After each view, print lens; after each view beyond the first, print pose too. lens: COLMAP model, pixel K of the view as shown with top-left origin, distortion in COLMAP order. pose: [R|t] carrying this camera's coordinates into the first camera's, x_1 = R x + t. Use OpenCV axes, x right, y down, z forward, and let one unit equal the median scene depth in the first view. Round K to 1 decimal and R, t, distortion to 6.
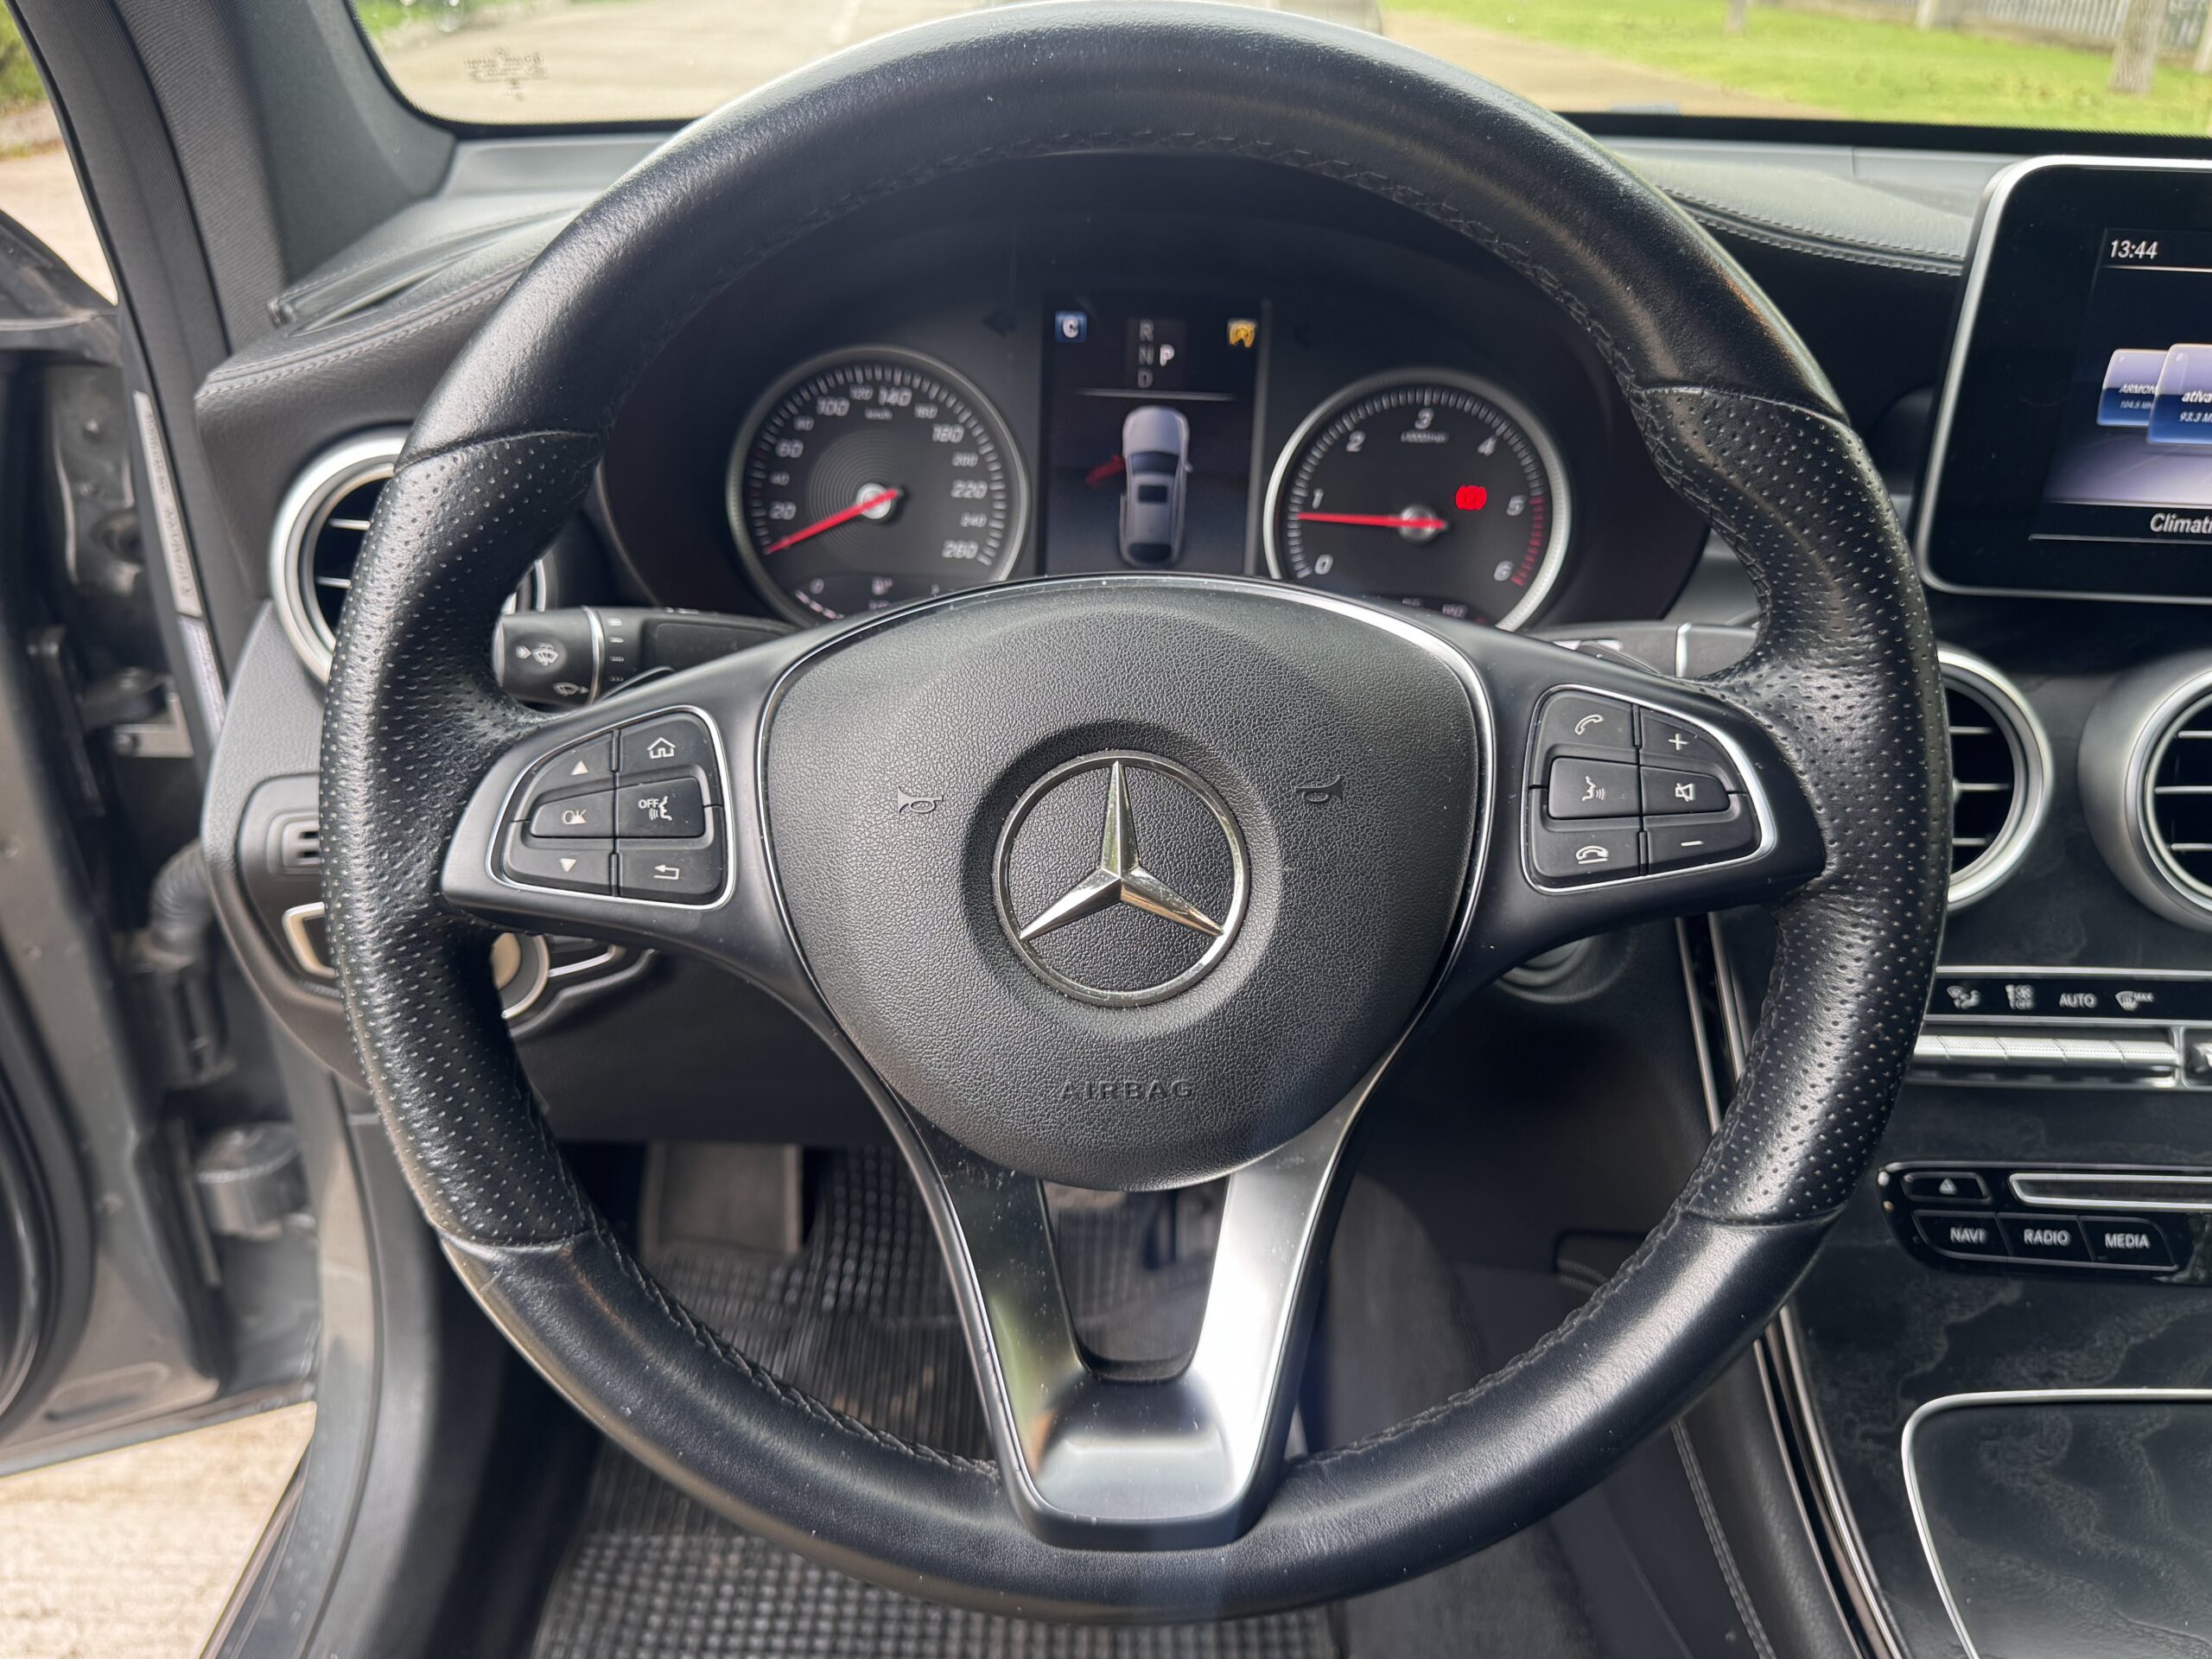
lens RADIAL K [[1650.1, 0, 1064.3], [0, 1650.1, 820.7], [0, 0, 1]] dist [0.017789, -0.035814]
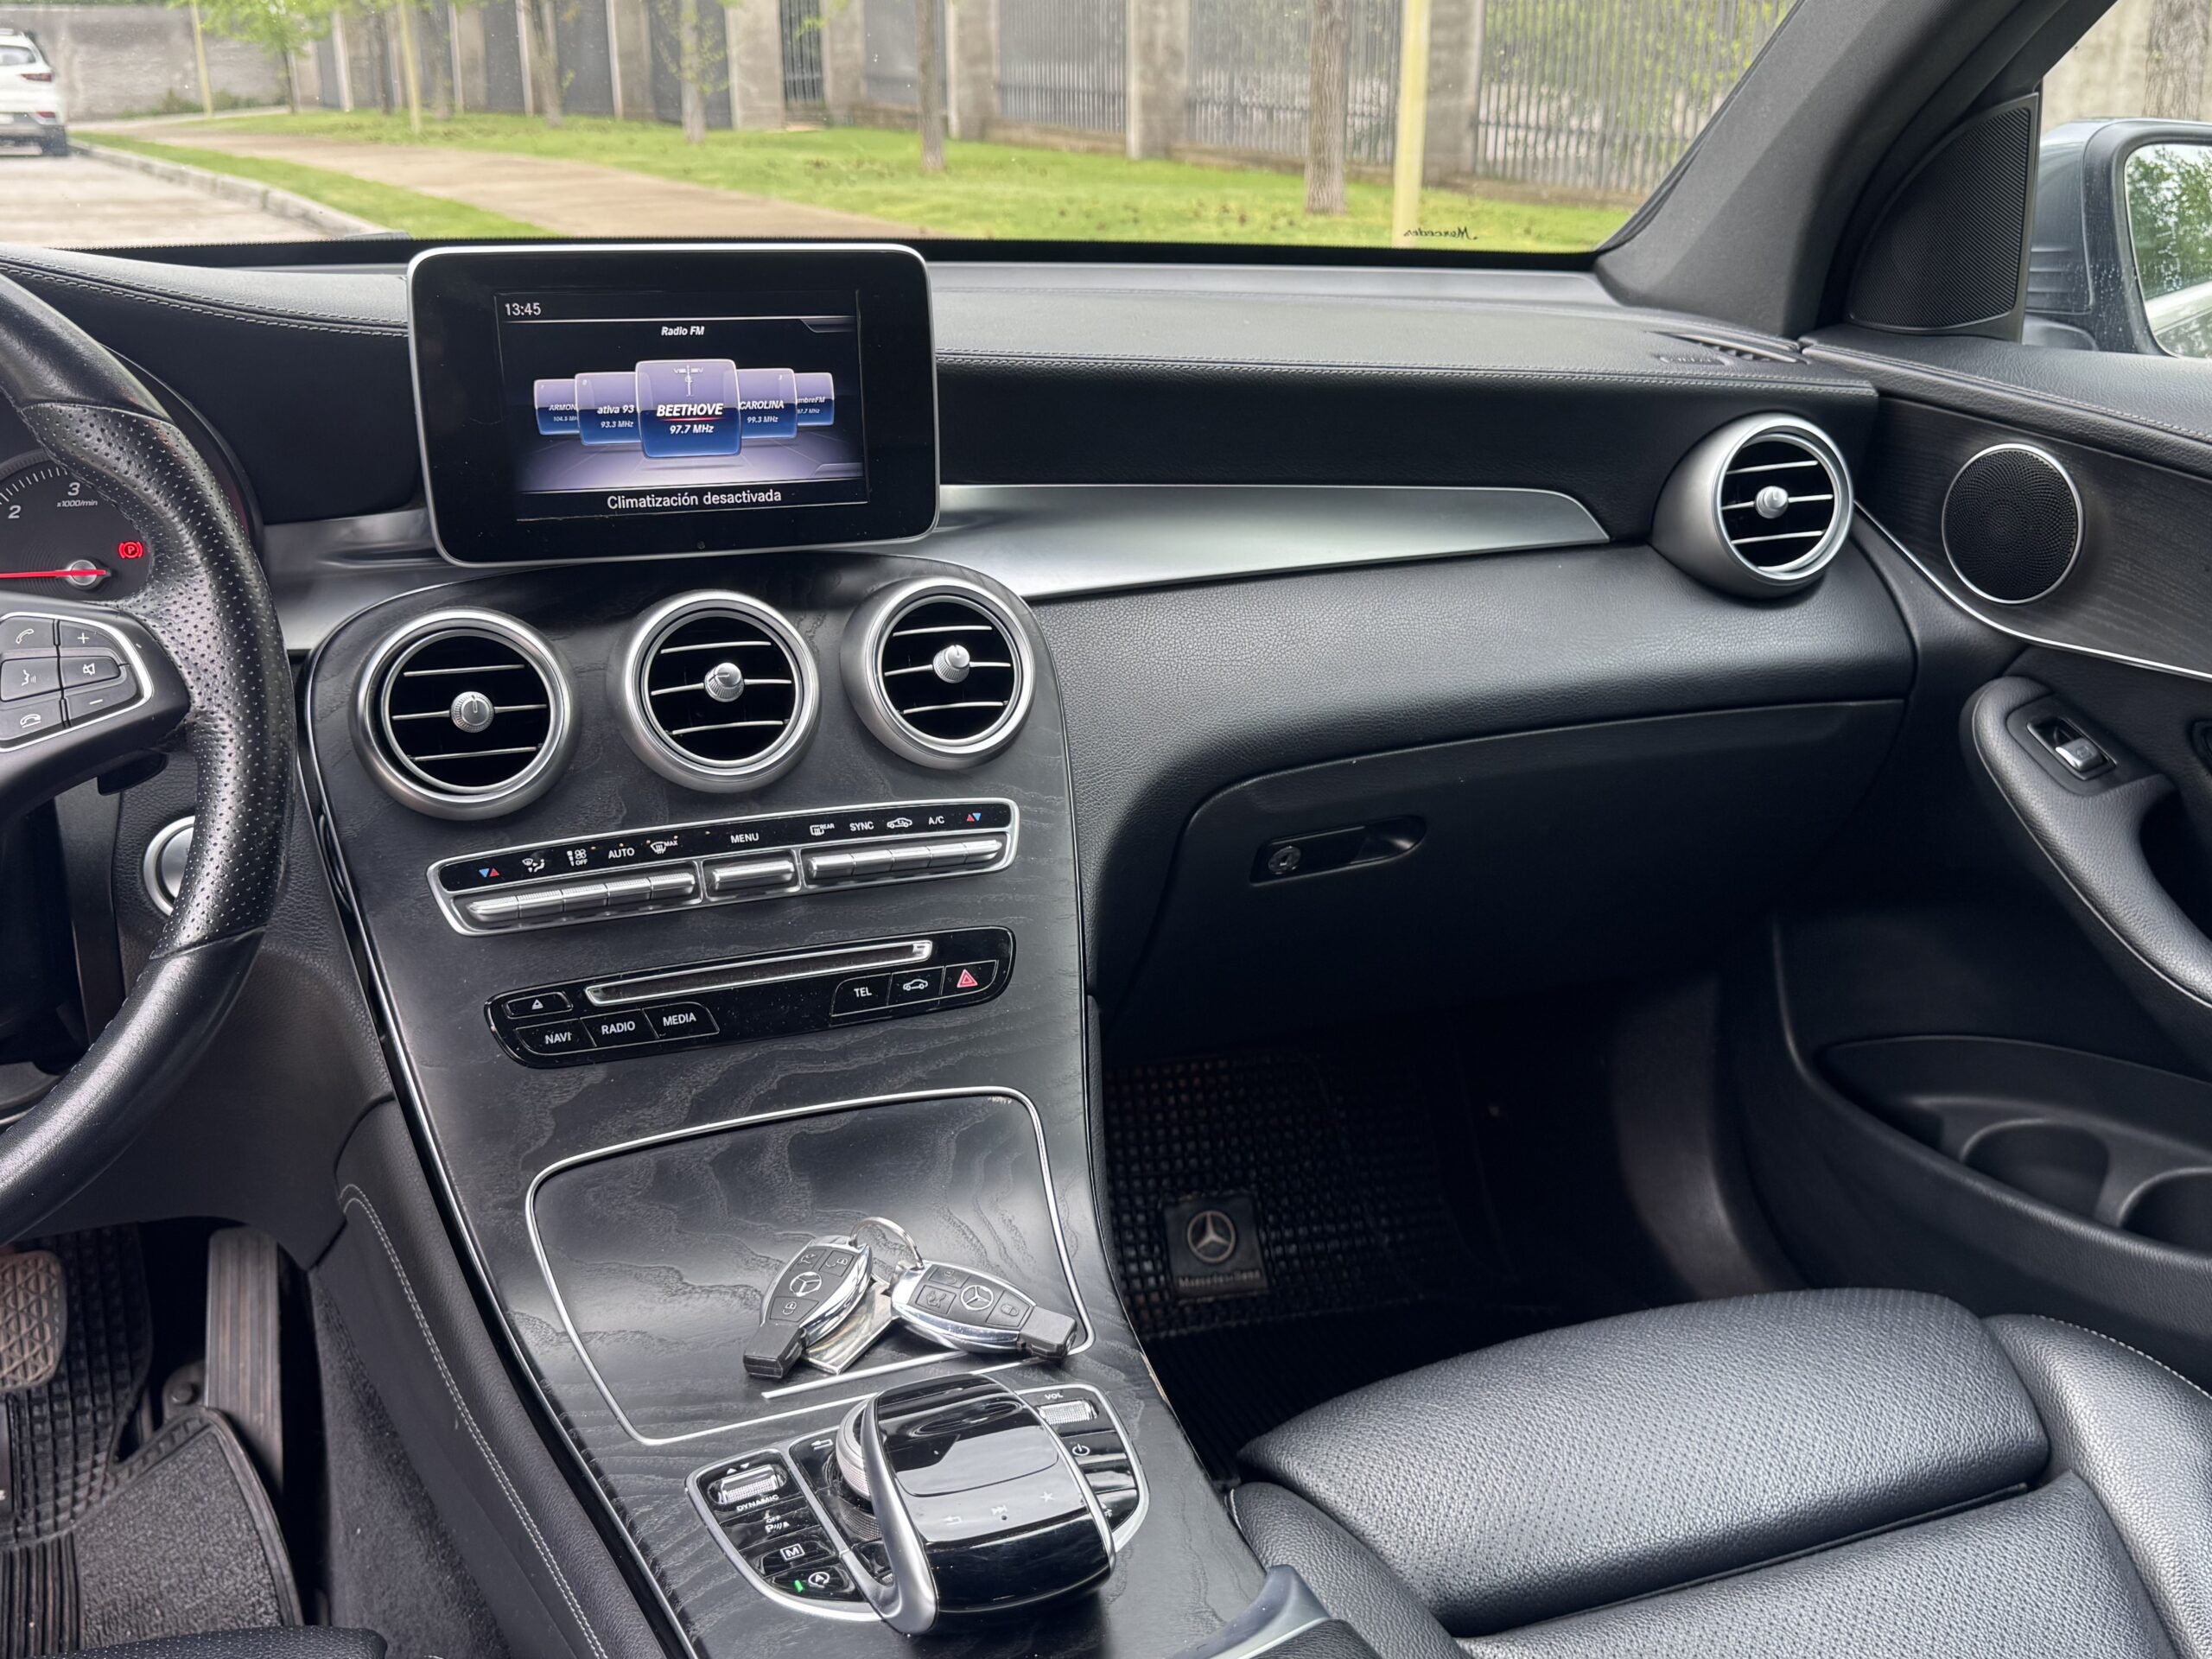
lens RADIAL K [[2154.5, 0, 1108.1], [0, 2154.5, 854.9], [0, 0, 1]] dist [0.022302, 0.000000]
pose [[0.919360, -0.143458, 0.366329, 0.300429], [0.193250, 0.975741, -0.102880, 0.323863], [-0.342683, 0.165377, 0.924780, -0.658954]]
